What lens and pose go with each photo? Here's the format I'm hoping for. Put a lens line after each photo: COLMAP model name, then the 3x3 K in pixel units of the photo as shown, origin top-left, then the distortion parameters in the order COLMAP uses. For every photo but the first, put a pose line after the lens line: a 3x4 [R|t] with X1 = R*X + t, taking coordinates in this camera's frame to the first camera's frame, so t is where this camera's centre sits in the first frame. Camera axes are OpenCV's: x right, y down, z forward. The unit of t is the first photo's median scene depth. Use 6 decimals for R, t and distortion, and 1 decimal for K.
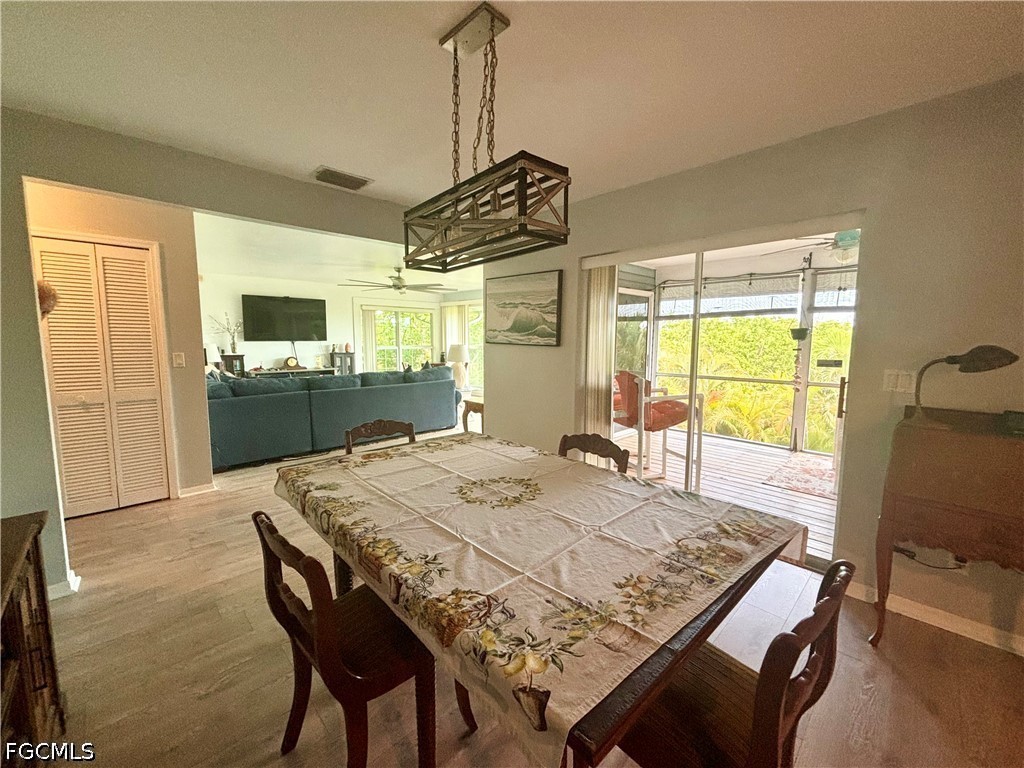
lens RADIAL K [[411.0, 0, 512.6], [0, 411.0, 383.9], [0, 0, 1]] dist [0.003289, -0.000608]
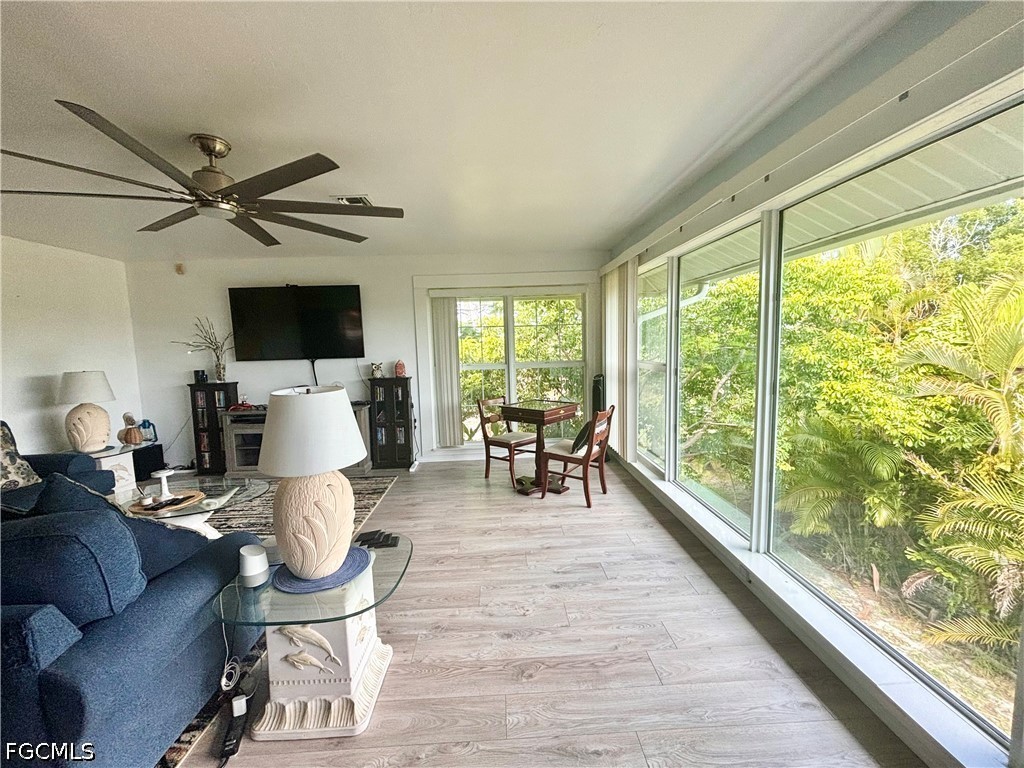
lens RADIAL K [[411.0, 0, 515.0], [0, 411.0, 383.5], [0, 0, 1]] dist [0.003289, -0.000608]
pose [[0.741103, 0.043677, -0.669969, 0.091970], [-0.044260, 0.998889, 0.016161, -0.092596], [0.669931, 0.017676, 0.742213, 0.766129]]
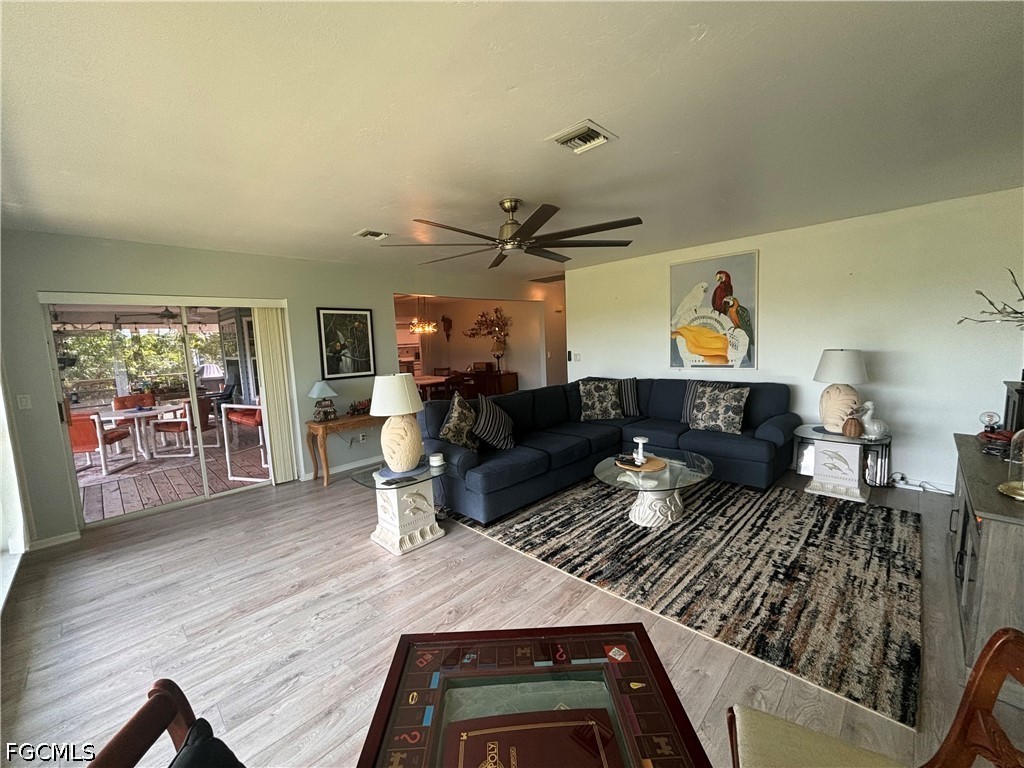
lens RADIAL K [[411.0, 0, 509.9], [0, 411.0, 382.0], [0, 0, 1]] dist [0.003289, -0.000608]
pose [[-0.998921, 0.045006, -0.011483, -0.215415], [0.041512, 0.975959, 0.213963, -0.153174], [0.020837, 0.213255, -0.976774, 1.222245]]
